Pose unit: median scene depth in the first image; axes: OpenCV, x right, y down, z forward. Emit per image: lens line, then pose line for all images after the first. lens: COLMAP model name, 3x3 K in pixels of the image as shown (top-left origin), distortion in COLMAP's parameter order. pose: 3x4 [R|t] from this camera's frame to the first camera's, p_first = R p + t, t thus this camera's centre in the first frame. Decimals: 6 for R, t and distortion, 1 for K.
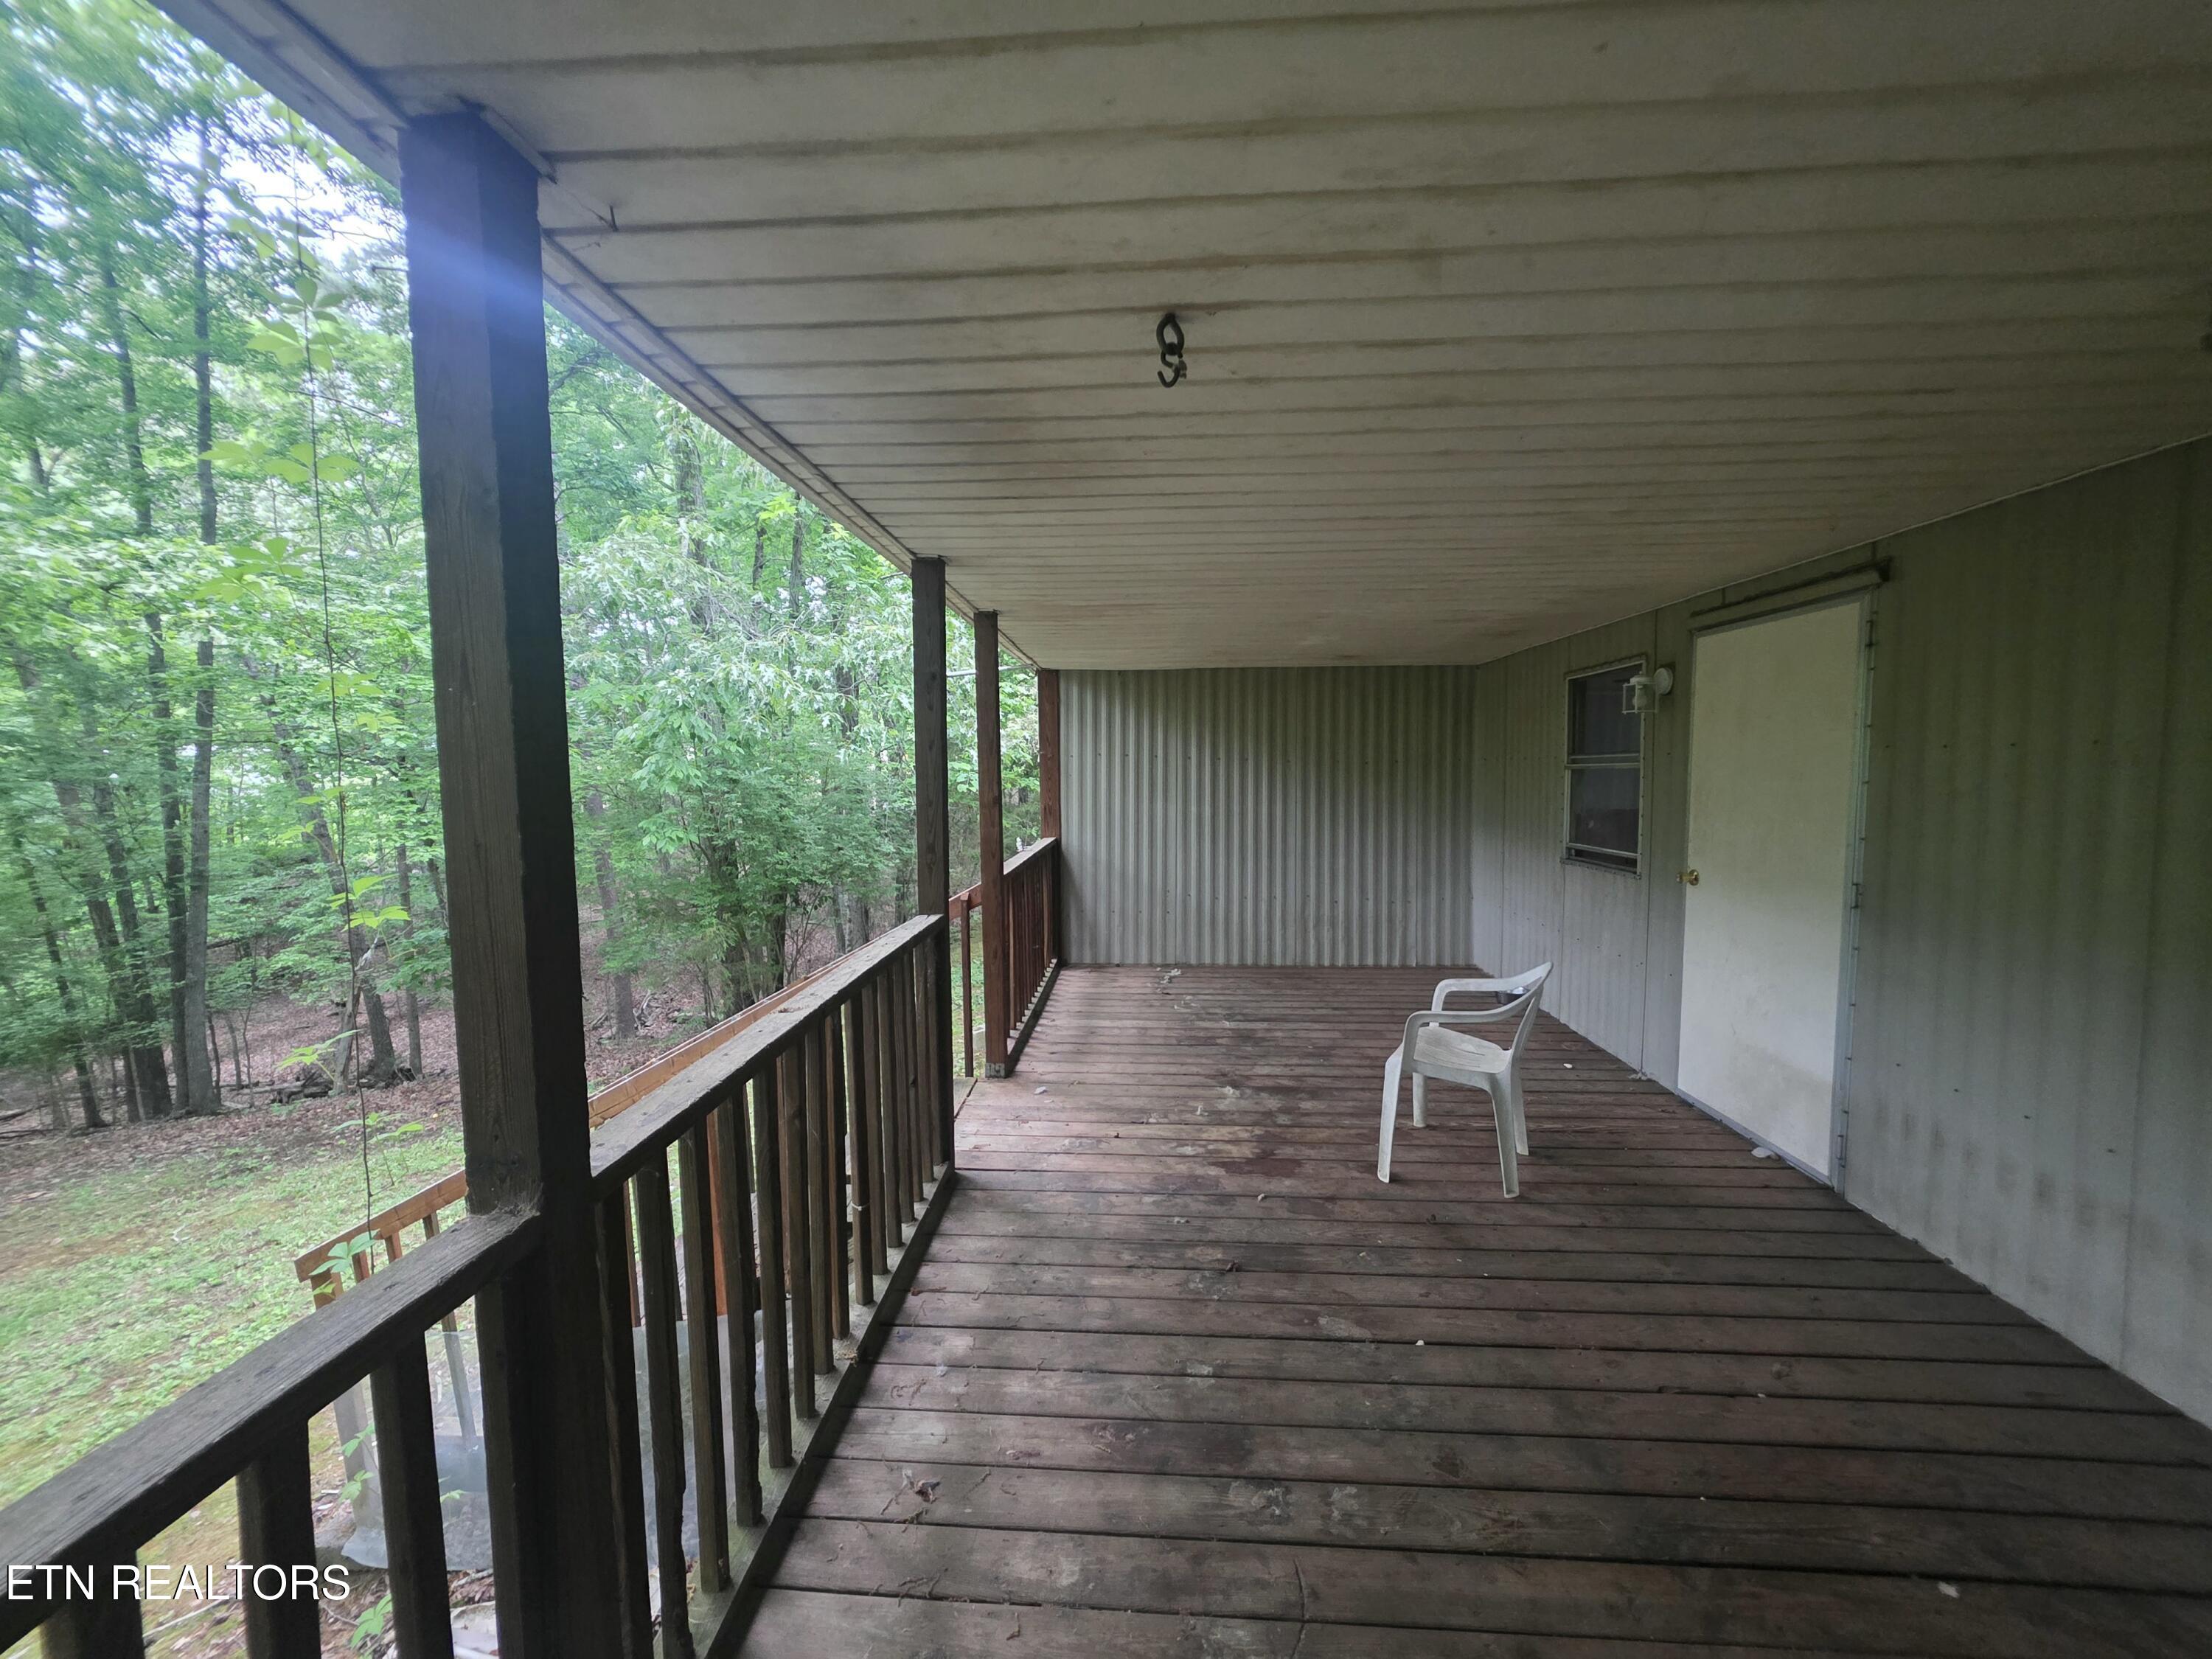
lens RADIAL K [[879.0, 0, 1123.6], [0, 879.0, 824.2], [0, 0, 1]] dist [-0.000356, 0.000690]
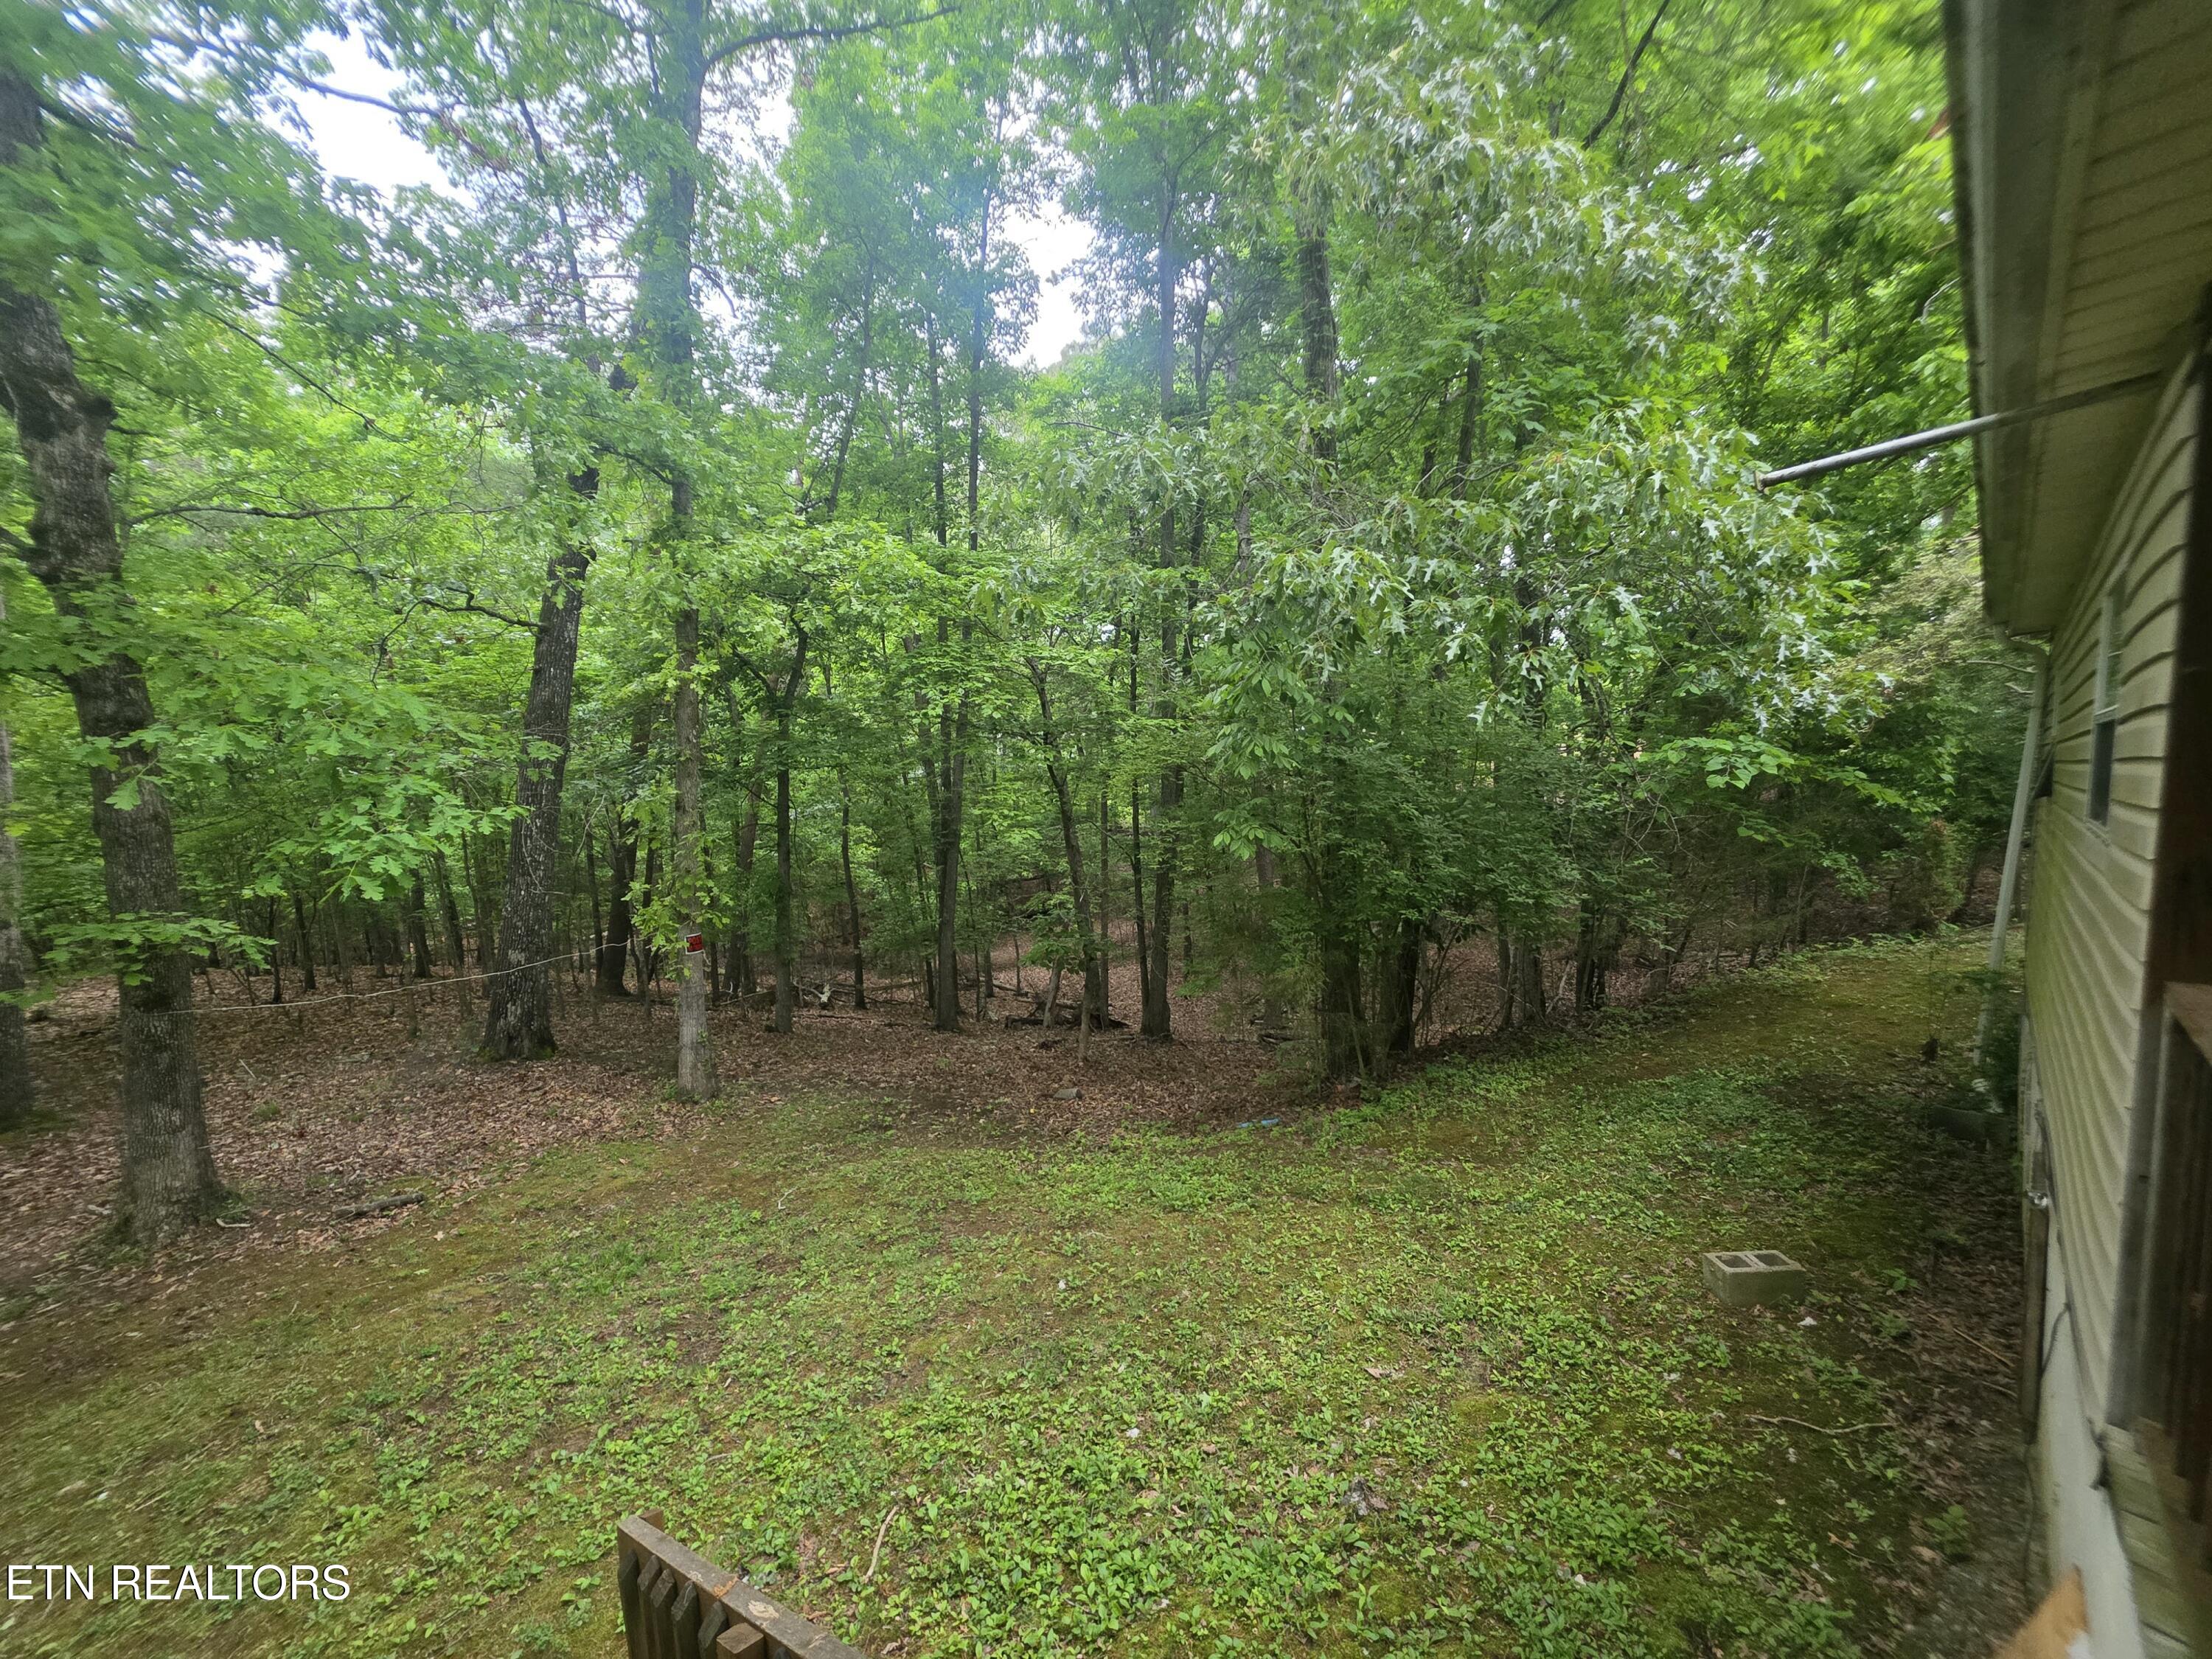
lens RADIAL K [[879.0, 0, 1122.4], [0, 879.0, 821.8], [0, 0, 1]] dist [-0.000356, 0.000690]
pose [[0.736588, 0.062965, -0.673404, -0.117804], [-0.052921, 0.997970, 0.035426, -0.021170], [0.674268, 0.009543, 0.738425, 0.455219]]
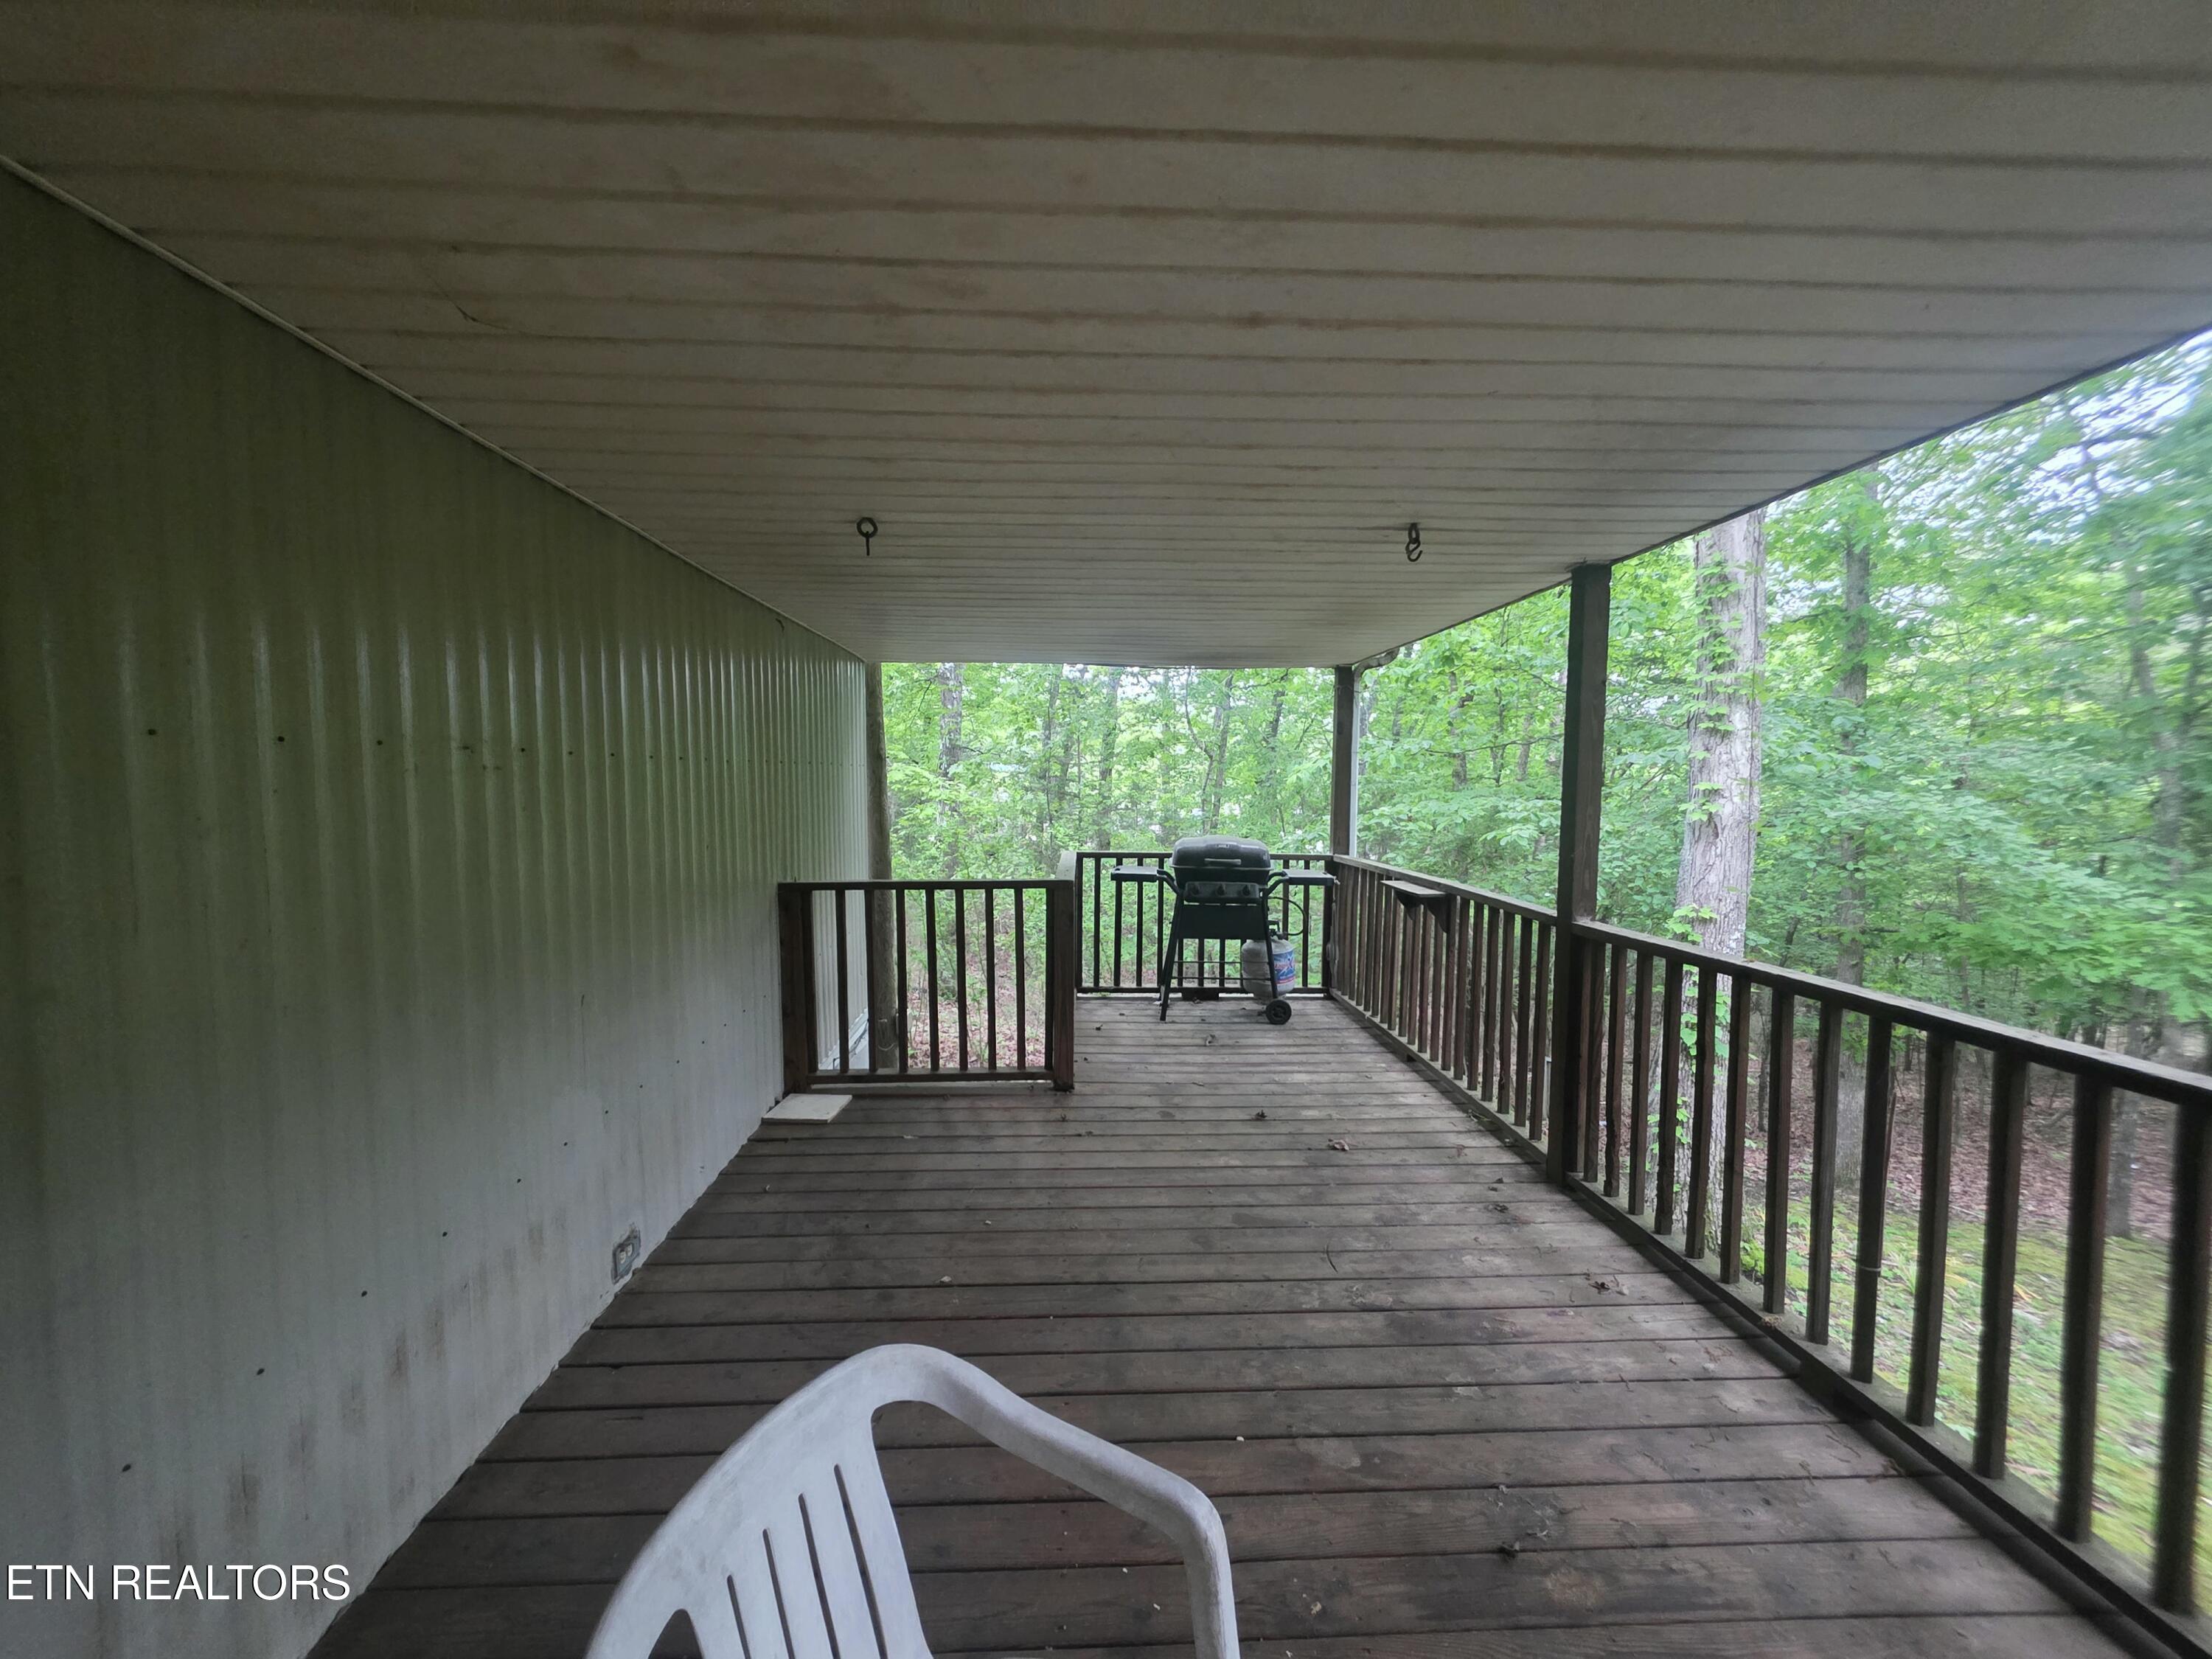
lens RADIAL K [[879.0, 0, 1111.2], [0, 879.0, 827.7], [0, 0, 1]] dist [-0.000356, 0.000690]
pose [[-0.995611, 0.012760, -0.092714, 0.148867], [0.001462, 0.992661, 0.120921, -0.031099], [0.093576, 0.120255, -0.988323, 0.490890]]
